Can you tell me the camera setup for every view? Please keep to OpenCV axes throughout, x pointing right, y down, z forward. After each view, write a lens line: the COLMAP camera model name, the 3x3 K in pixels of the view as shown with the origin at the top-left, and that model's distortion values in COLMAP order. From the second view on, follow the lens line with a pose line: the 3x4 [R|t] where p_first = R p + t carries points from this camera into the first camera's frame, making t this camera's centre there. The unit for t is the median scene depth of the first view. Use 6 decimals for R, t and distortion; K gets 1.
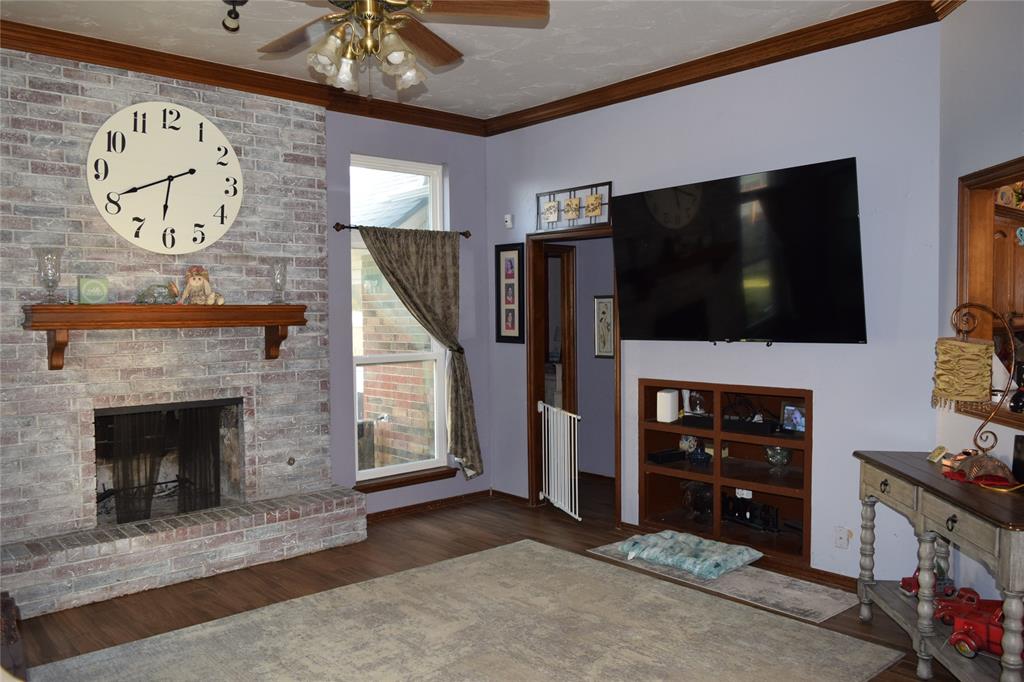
lens RADIAL K [[792.5, 0, 511.8], [0, 792.5, 336.7], [0, 0, 1]] dist [-0.022293, 0.011833]
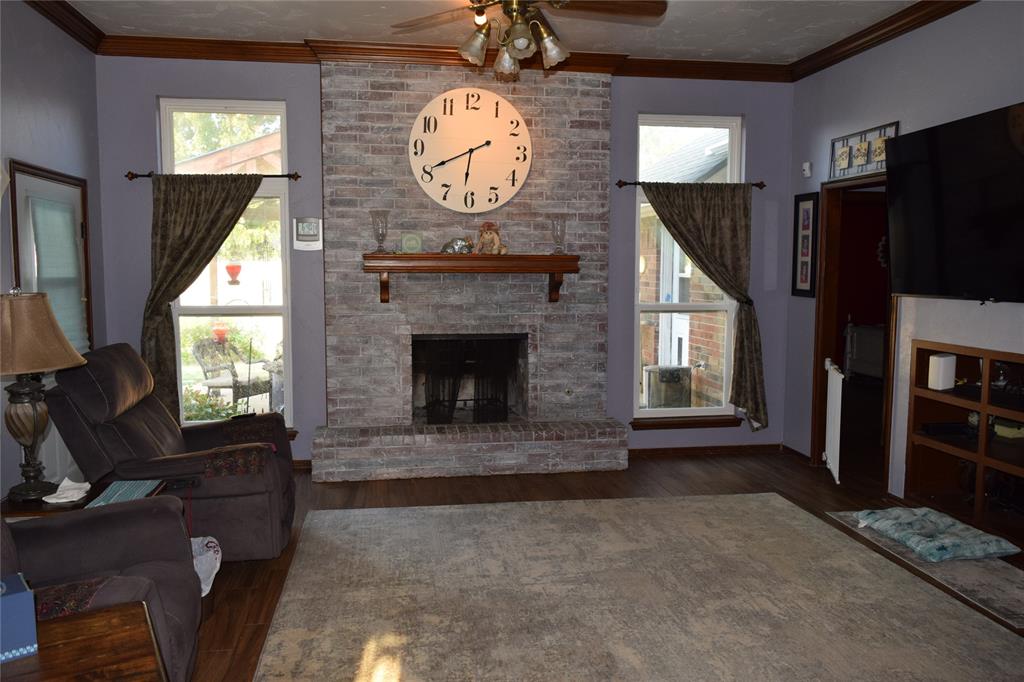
lens RADIAL K [[792.5, 0, 511.8], [0, 792.5, 336.7], [0, 0, 1]] dist [-0.022293, 0.011833]
pose [[0.840357, 0.061310, -0.538555, 0.286874], [-0.029088, 0.997252, 0.068141, 0.001632], [0.541252, -0.041597, 0.839831, -0.008358]]
